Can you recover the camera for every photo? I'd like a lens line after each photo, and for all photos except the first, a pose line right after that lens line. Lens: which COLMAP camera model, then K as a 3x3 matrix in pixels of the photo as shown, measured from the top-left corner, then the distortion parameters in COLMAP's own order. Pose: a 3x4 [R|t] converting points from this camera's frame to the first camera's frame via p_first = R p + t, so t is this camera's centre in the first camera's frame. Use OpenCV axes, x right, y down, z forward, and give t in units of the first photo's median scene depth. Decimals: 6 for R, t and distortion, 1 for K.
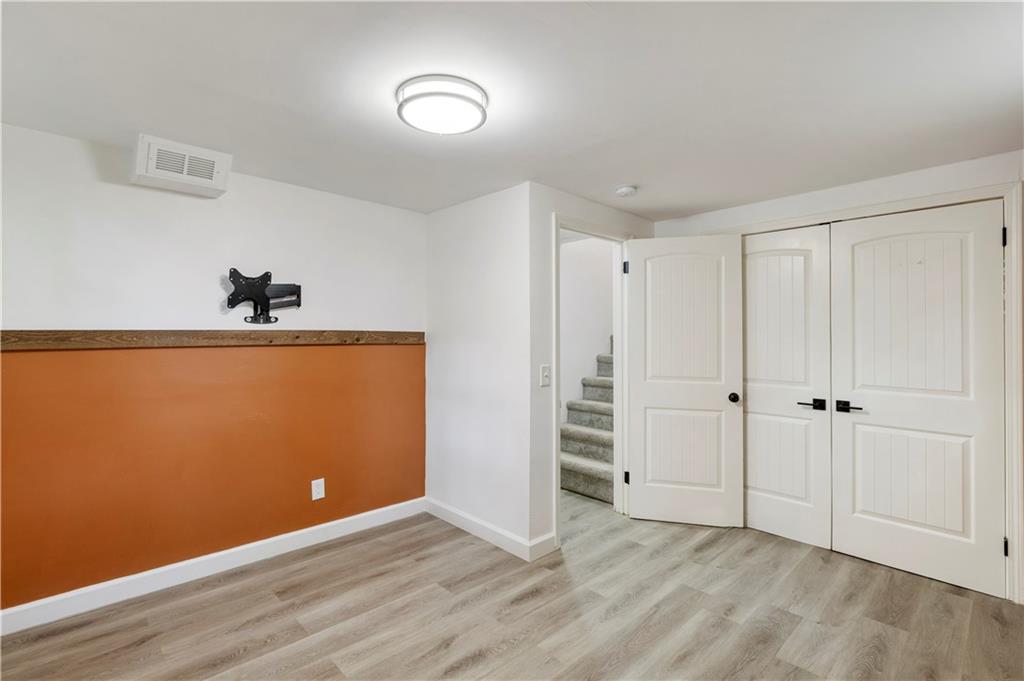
lens RADIAL K [[481.5, 0, 508.8], [0, 481.5, 332.2], [0, 0, 1]] dist [-0.006137, 0.001837]
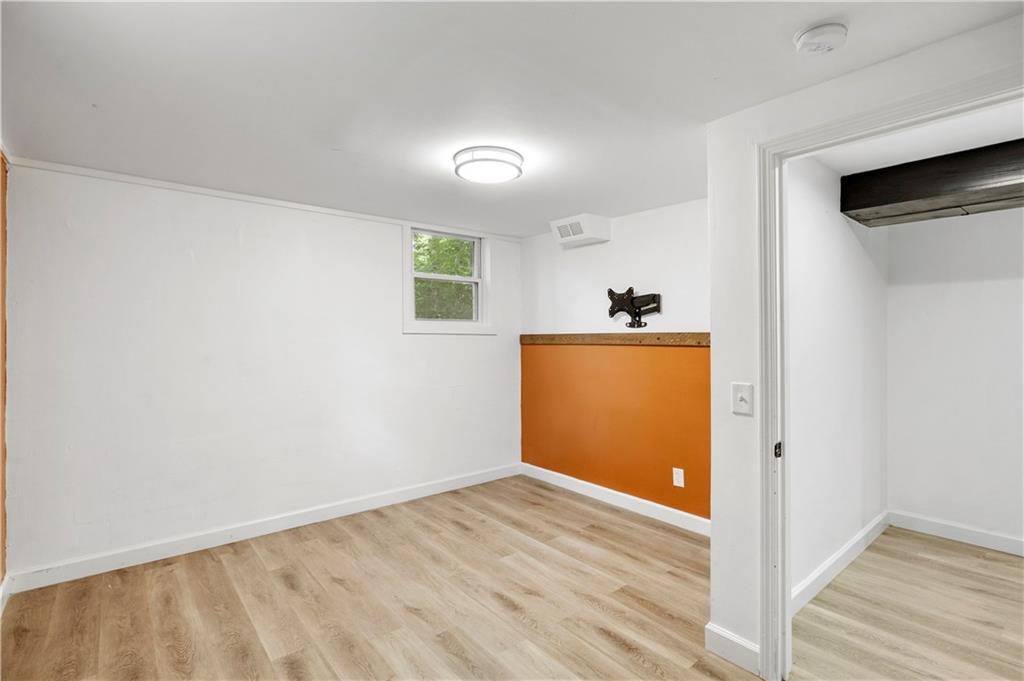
lens RADIAL K [[481.5, 0, 509.0], [0, 481.5, 342.1], [0, 0, 1]] dist [-0.006137, 0.001837]
pose [[-0.066656, 0.012167, -0.997702, 0.808929], [0.005970, 0.999913, 0.011795, 0.003346], [0.997758, -0.005170, -0.066723, 0.776250]]
